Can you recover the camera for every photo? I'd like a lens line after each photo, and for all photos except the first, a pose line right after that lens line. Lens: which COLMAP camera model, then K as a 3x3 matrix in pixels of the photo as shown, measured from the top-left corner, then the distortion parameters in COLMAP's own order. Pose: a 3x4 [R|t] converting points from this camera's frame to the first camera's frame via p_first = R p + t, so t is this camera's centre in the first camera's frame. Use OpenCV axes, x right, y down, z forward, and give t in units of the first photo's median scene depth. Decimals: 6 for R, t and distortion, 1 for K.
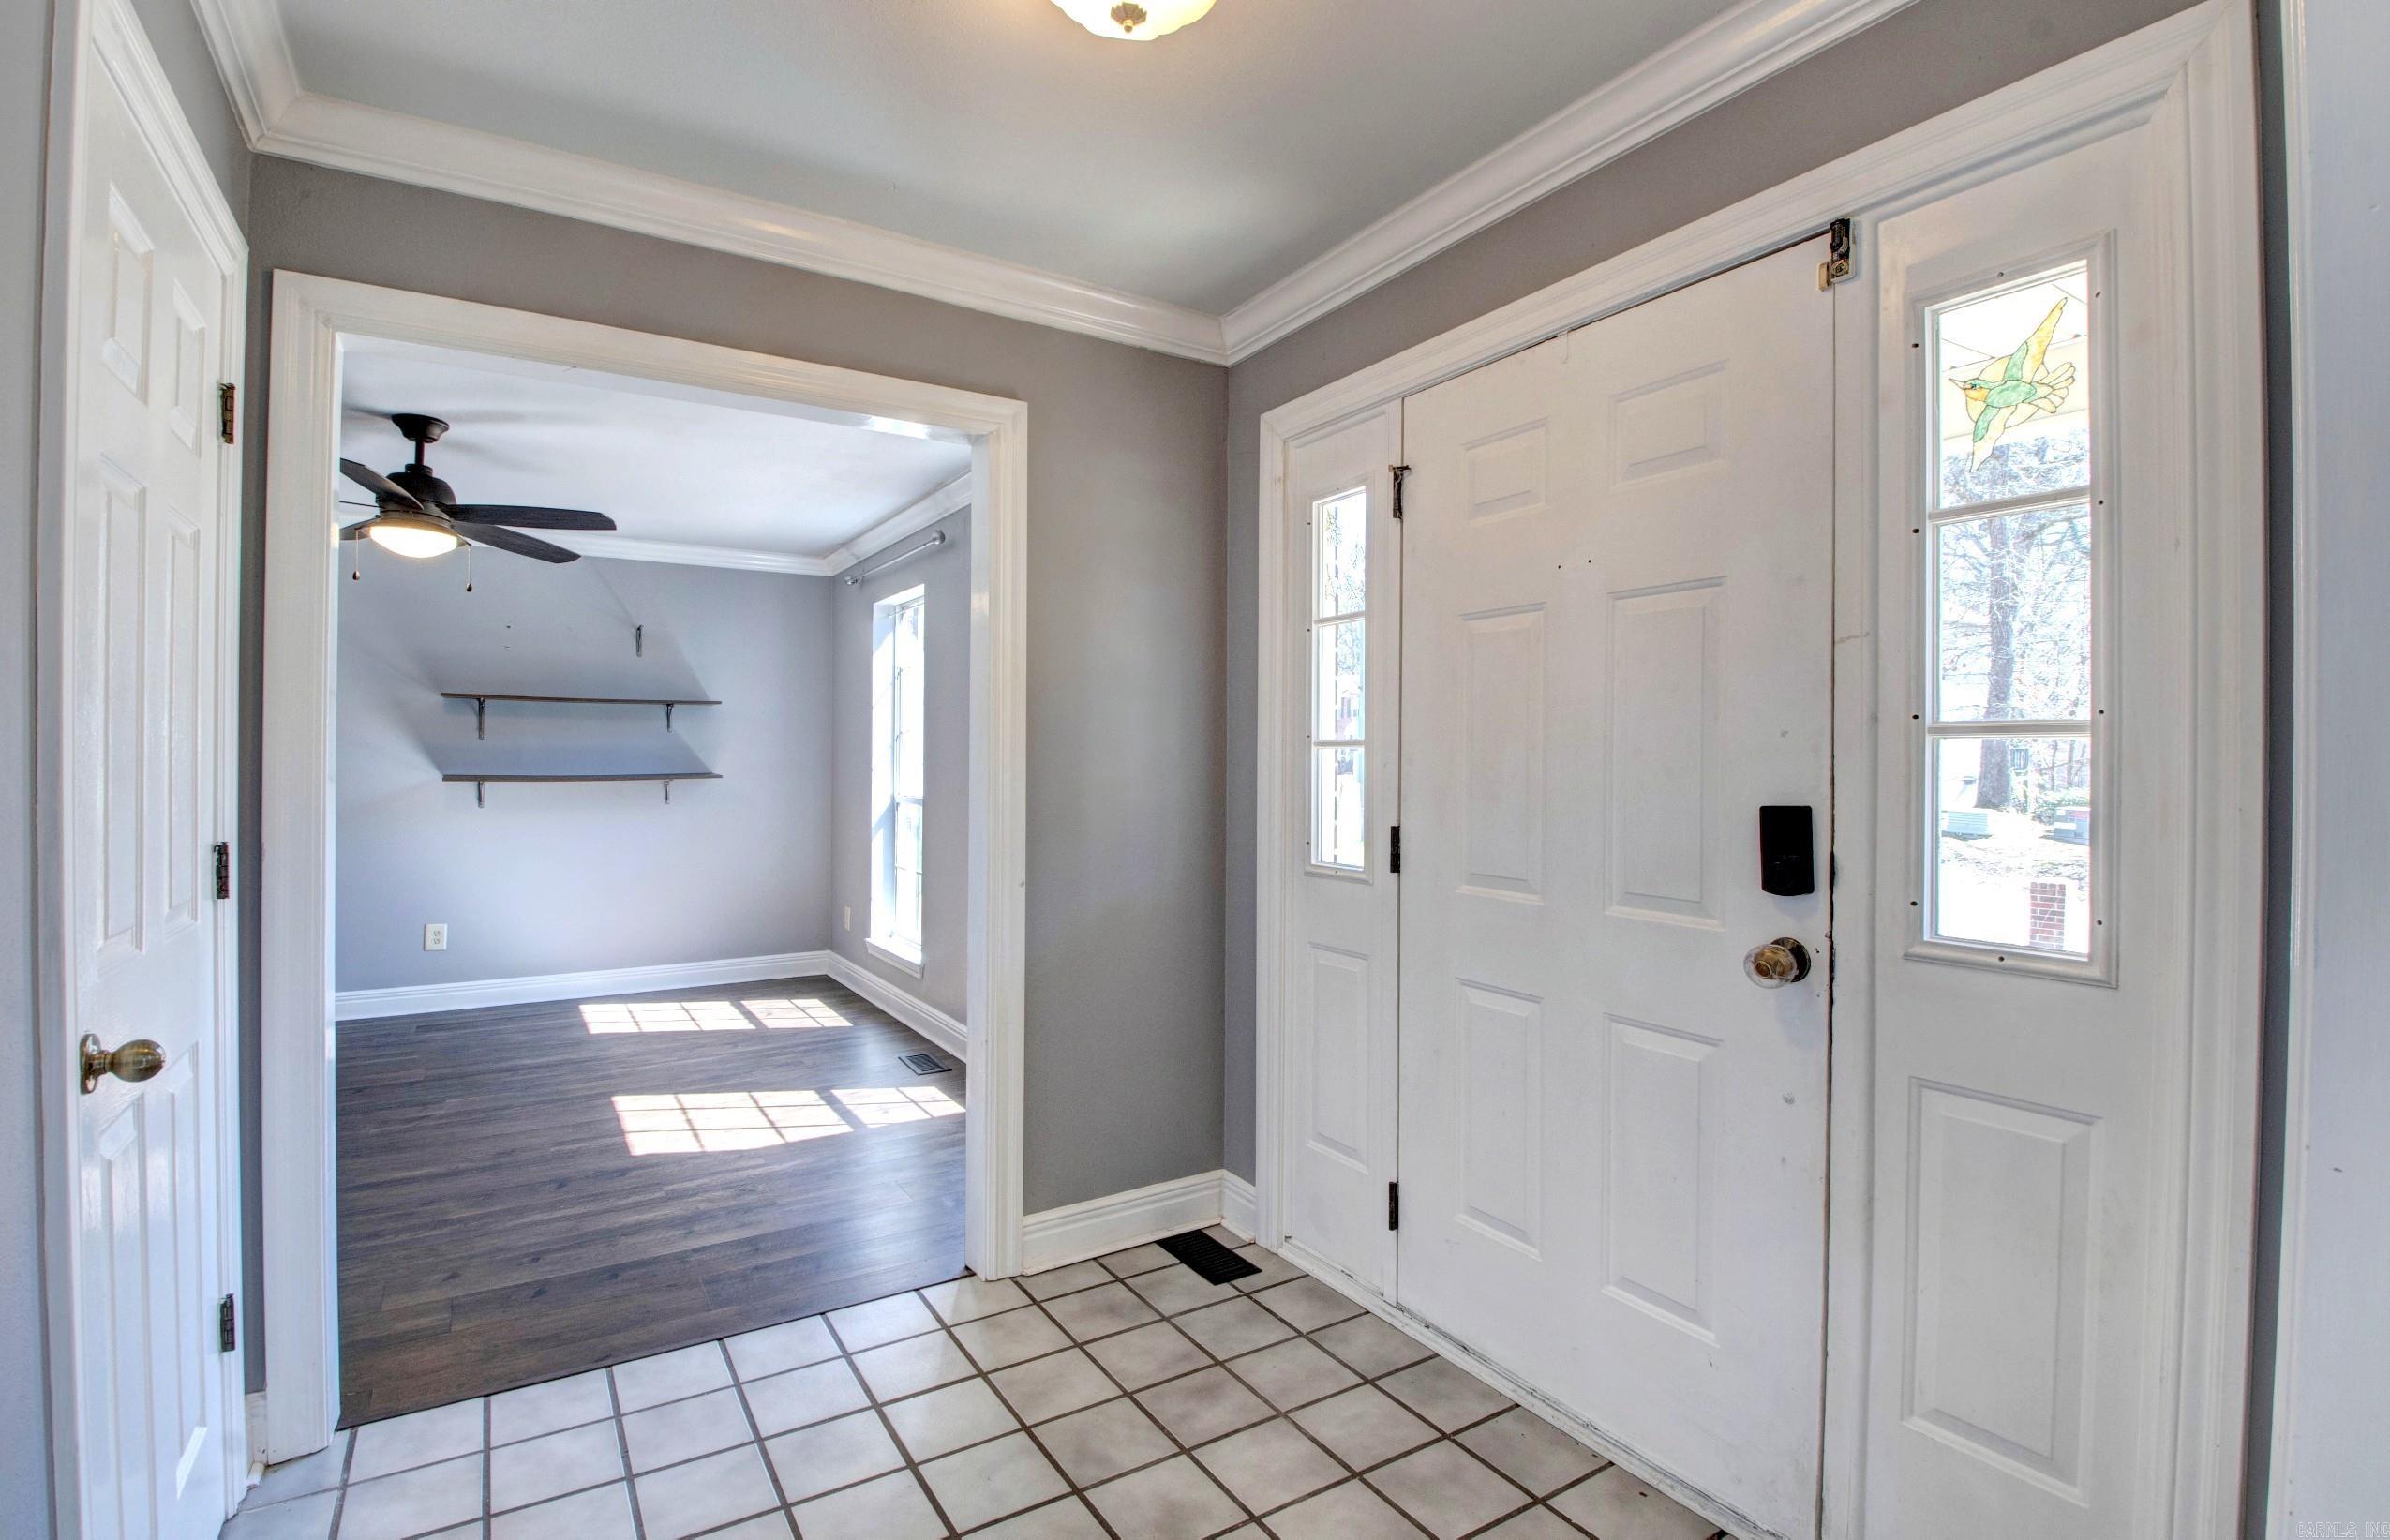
lens RADIAL K [[1114.8, 0, 1187.2], [0, 1114.8, 763.0], [0, 0, 1]] dist [0.027397, -0.033065]
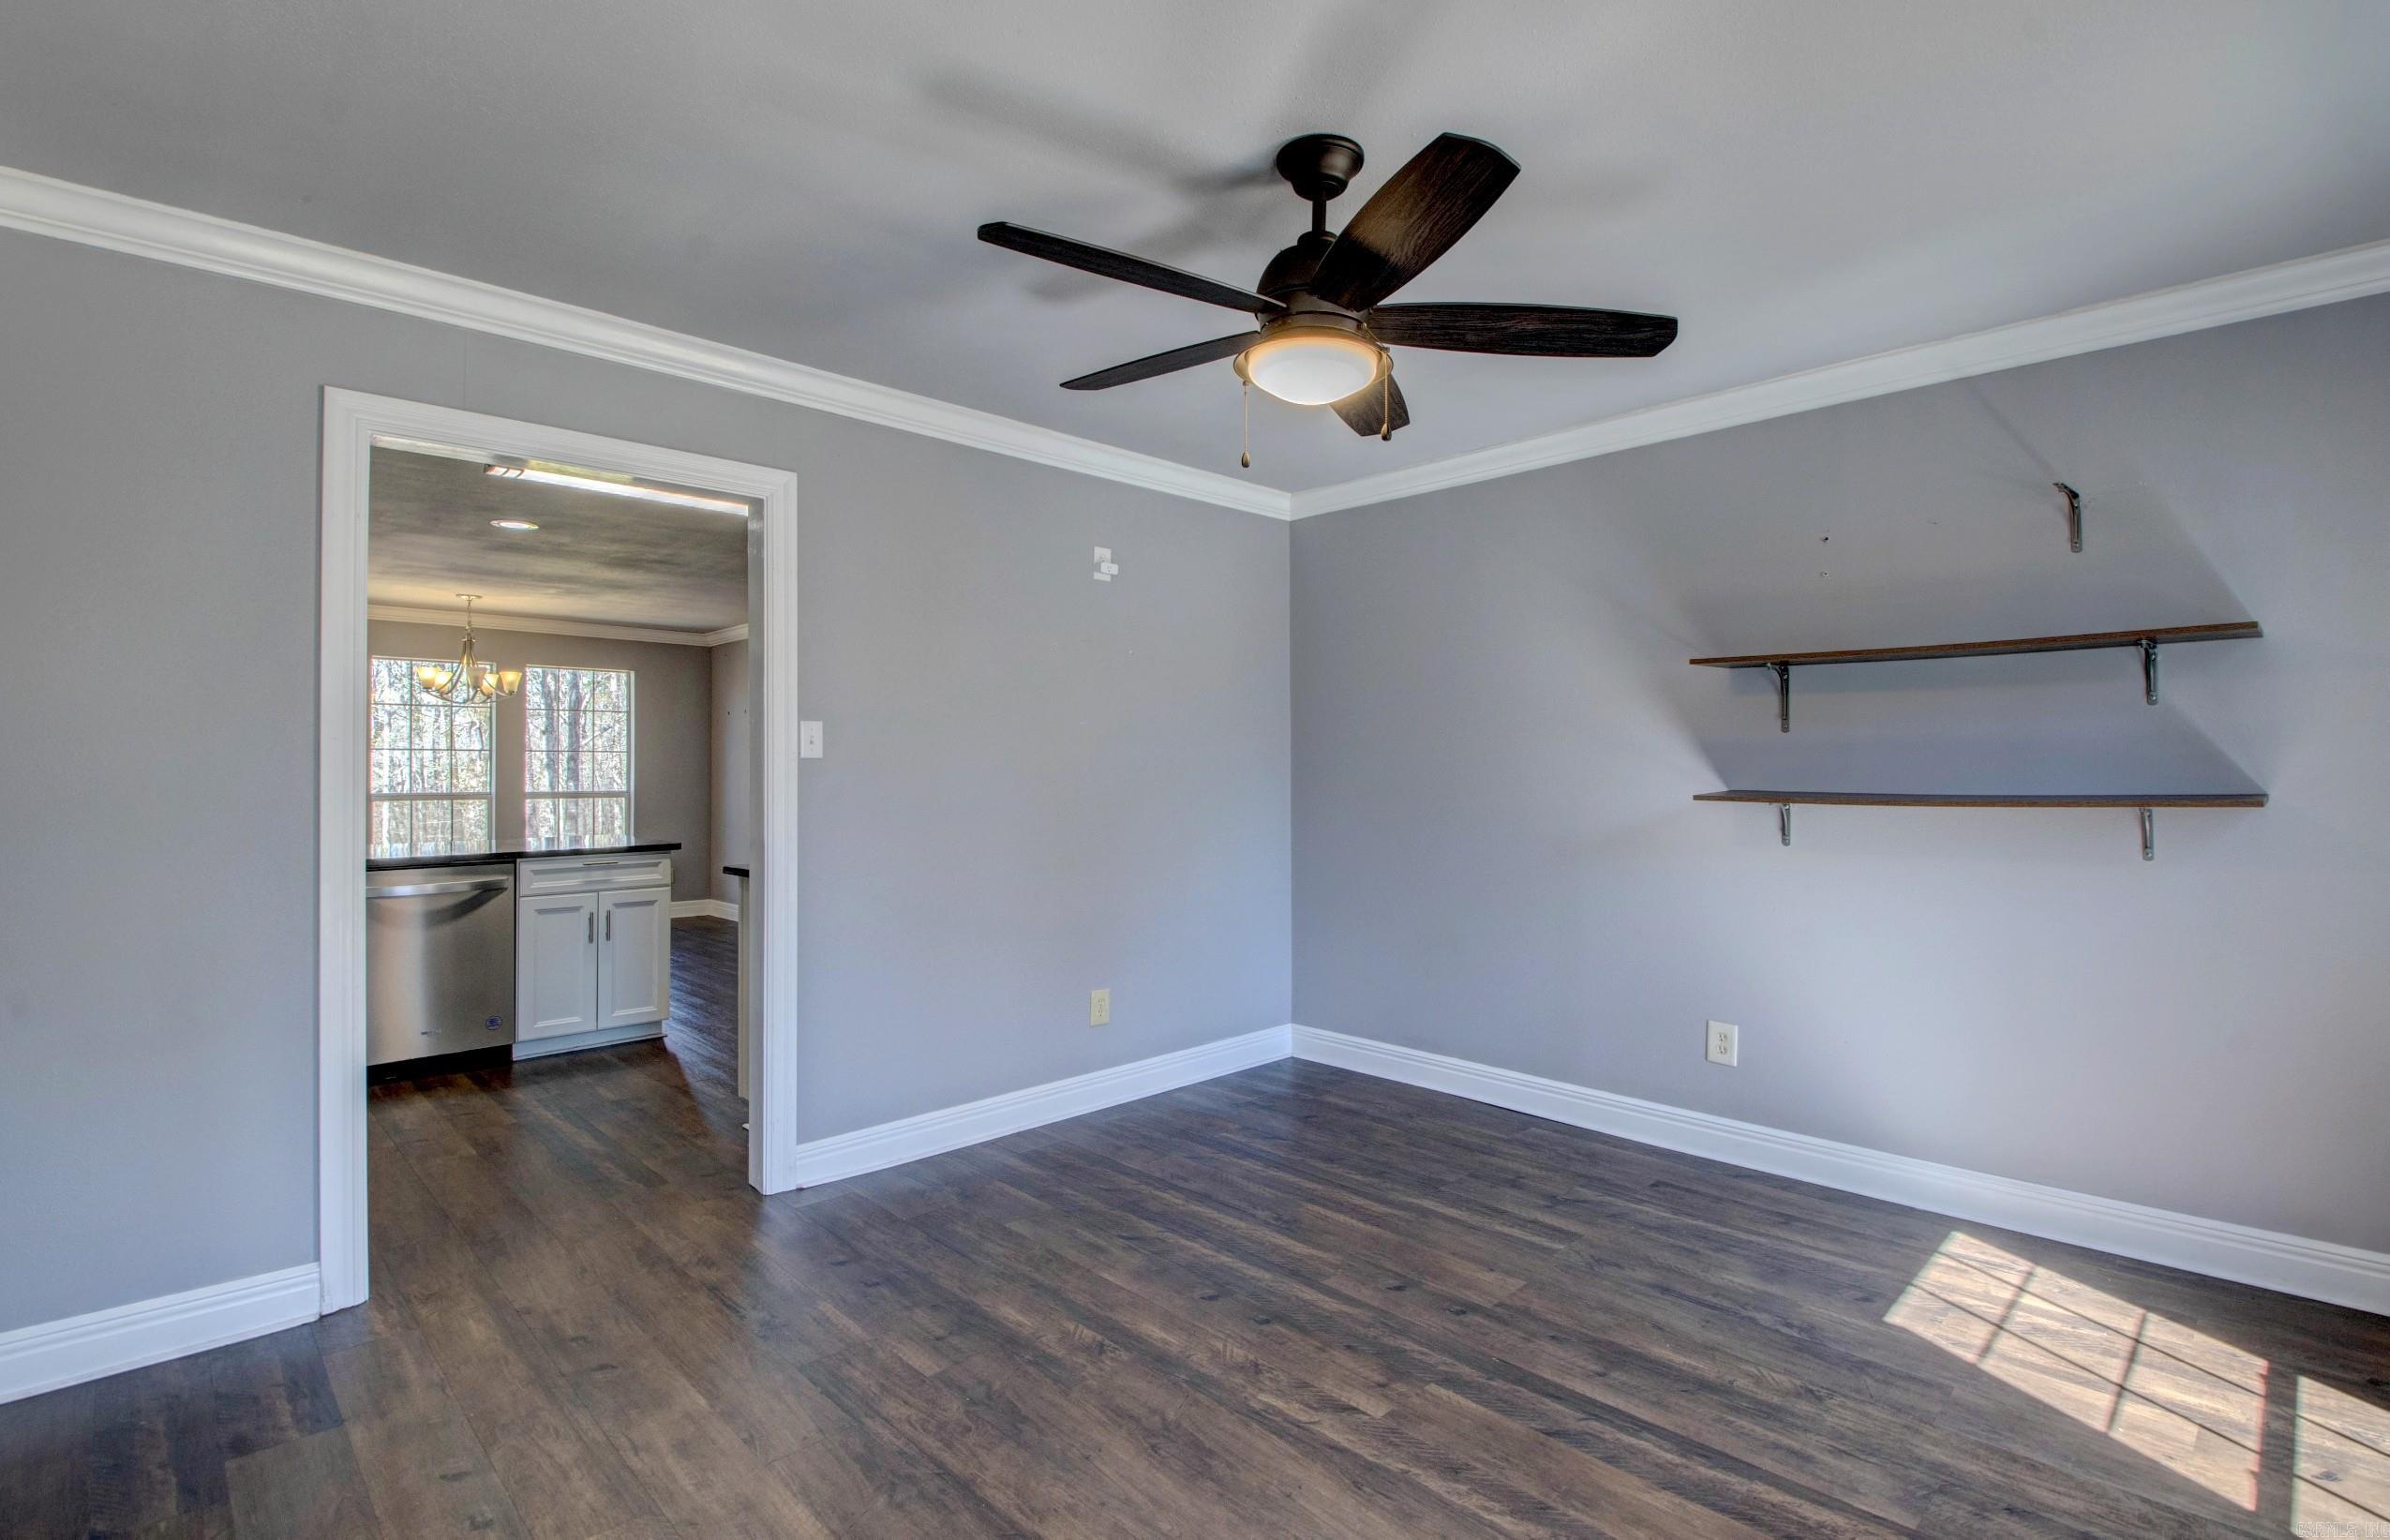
lens RADIAL K [[1114.8, 0, 1187.2], [0, 1114.8, 763.0], [0, 0, 1]] dist [0.027397, -0.033065]
pose [[0.218057, -0.012238, -0.975859, -0.107575], [-0.001670, 0.999915, -0.012913, 0.003272], [0.975935, 0.004446, 0.218018, 0.556807]]
